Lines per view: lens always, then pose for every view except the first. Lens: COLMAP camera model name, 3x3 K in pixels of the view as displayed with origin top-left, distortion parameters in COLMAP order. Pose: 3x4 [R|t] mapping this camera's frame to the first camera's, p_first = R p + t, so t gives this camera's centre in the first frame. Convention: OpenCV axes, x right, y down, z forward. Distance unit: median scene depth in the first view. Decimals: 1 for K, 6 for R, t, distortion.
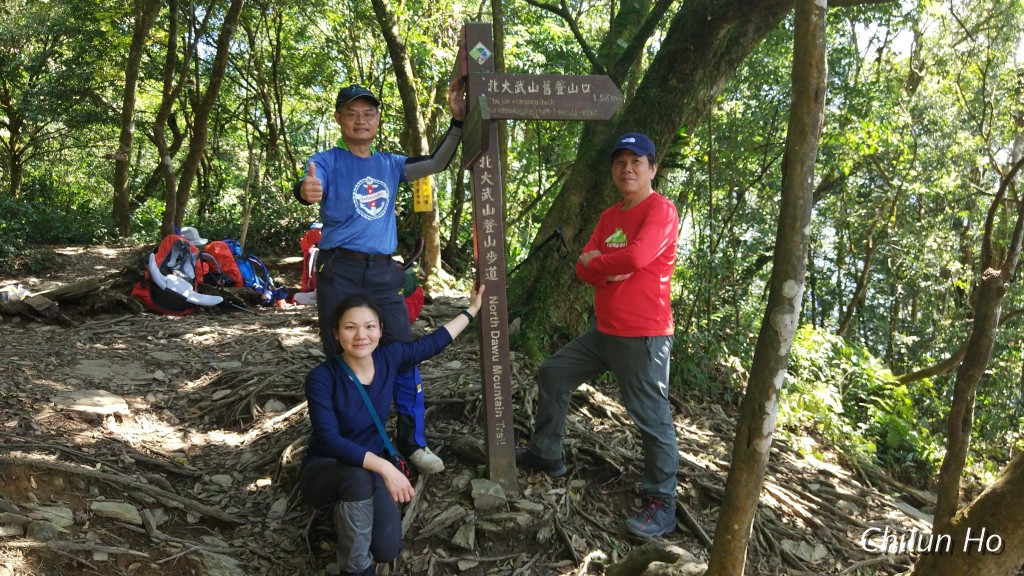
lens RADIAL K [[871.6, 0, 475.5], [0, 871.6, 282.8], [0, 0, 1]] dist [0.125037, -0.218897]
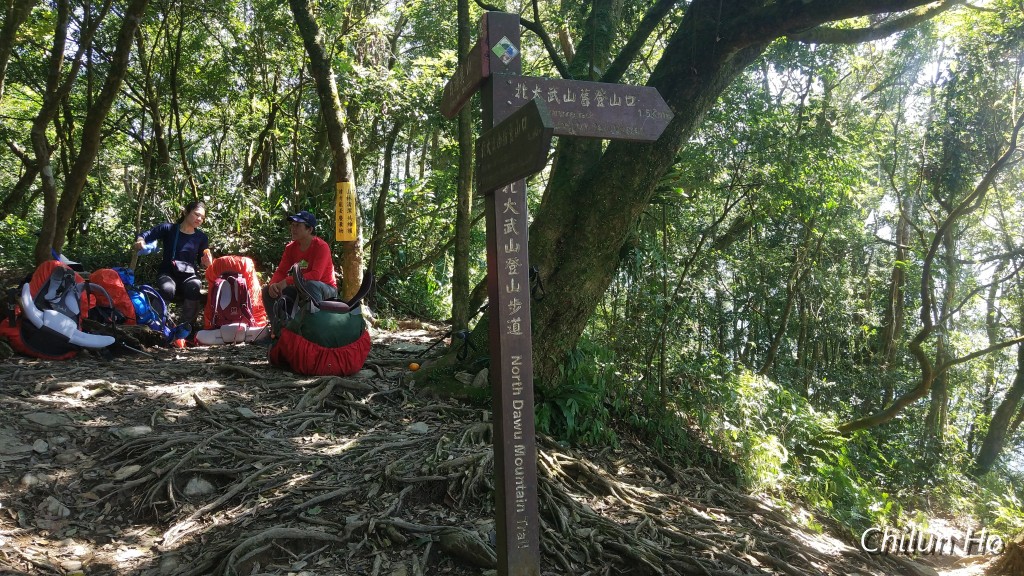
lens RADIAL K [[839.0, 0, 482.3], [0, 839.0, 276.4], [0, 0, 1]] dist [0.087661, -0.087355]
pose [[0.985711, 0.025961, 0.166434, -0.110702], [-0.019162, 0.998920, -0.042329, -0.018882], [-0.167353, 0.038535, 0.985144, 0.207323]]
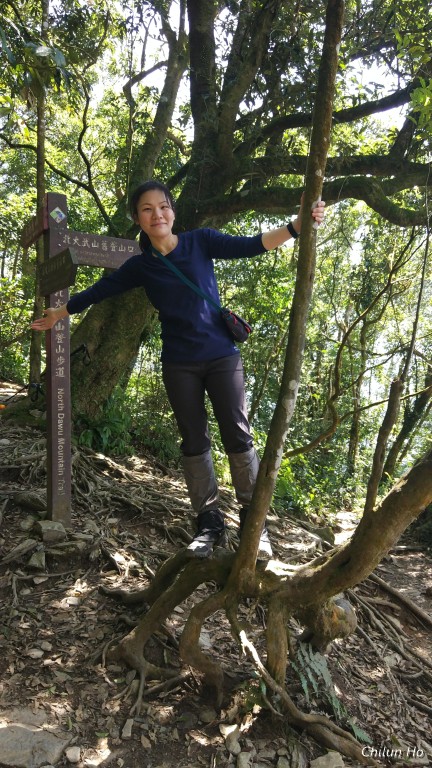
lens RADIAL K [[669.9, 0, 237.5], [0, 669.9, 375.4], [0, 0, 1]] dist [0.105360, -0.159528]
pose [[0.915373, 0.044987, 0.400085, -0.123572], [-0.035291, 0.998878, -0.031573, 0.015124], [-0.401057, 0.014782, 0.915934, -0.082380]]
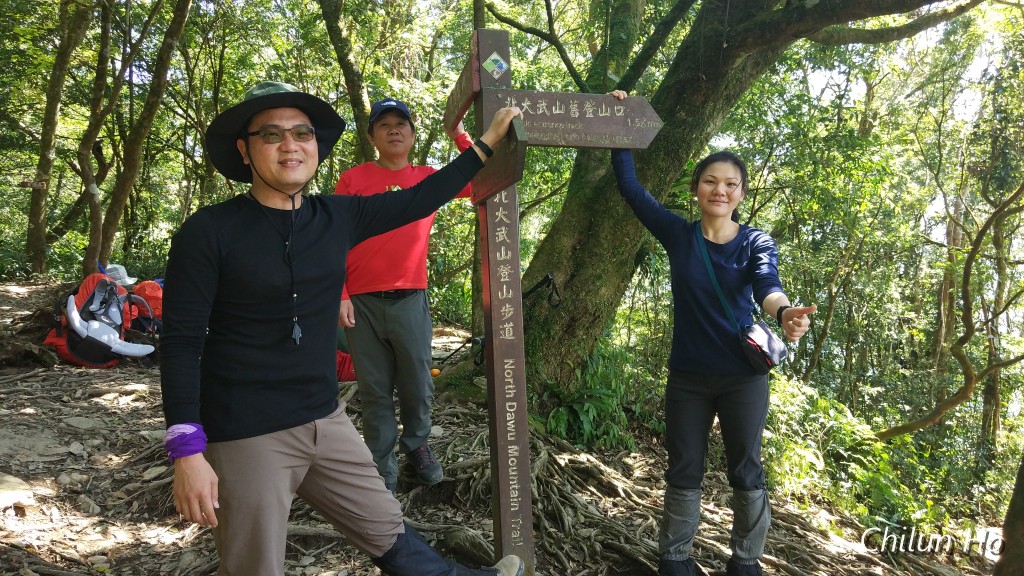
lens RADIAL K [[843.9, 0, 481.7], [0, 843.9, 276.6], [0, 0, 1]] dist [0.080880, -0.077769]
pose [[0.995087, 0.014211, 0.097981, -0.067043], [-0.009306, 0.998689, -0.050338, -0.017631], [-0.098568, 0.049179, 0.993914, 0.173995]]
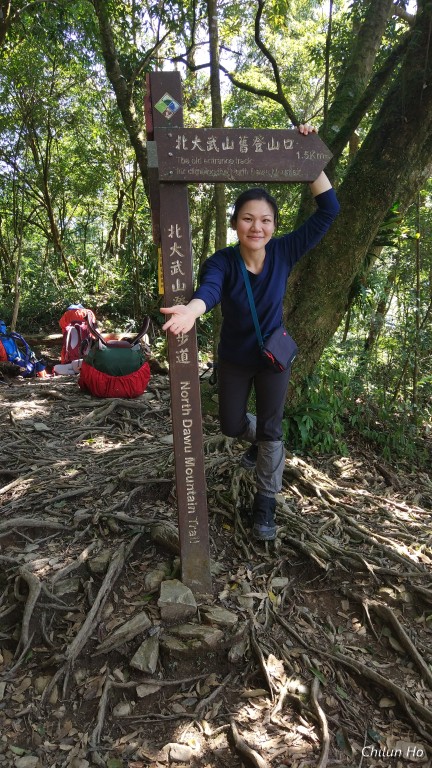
lens RADIAL K [[614.7, 0, 207.1], [0, 614.7, 382.2], [0, 0, 1]] dist [0.113989, -0.192886]
pose [[0.998750, -0.003592, -0.049848, 0.060759], [0.006370, 0.998428, 0.055687, -0.015678], [0.049570, -0.055935, 0.997203, 0.293041]]
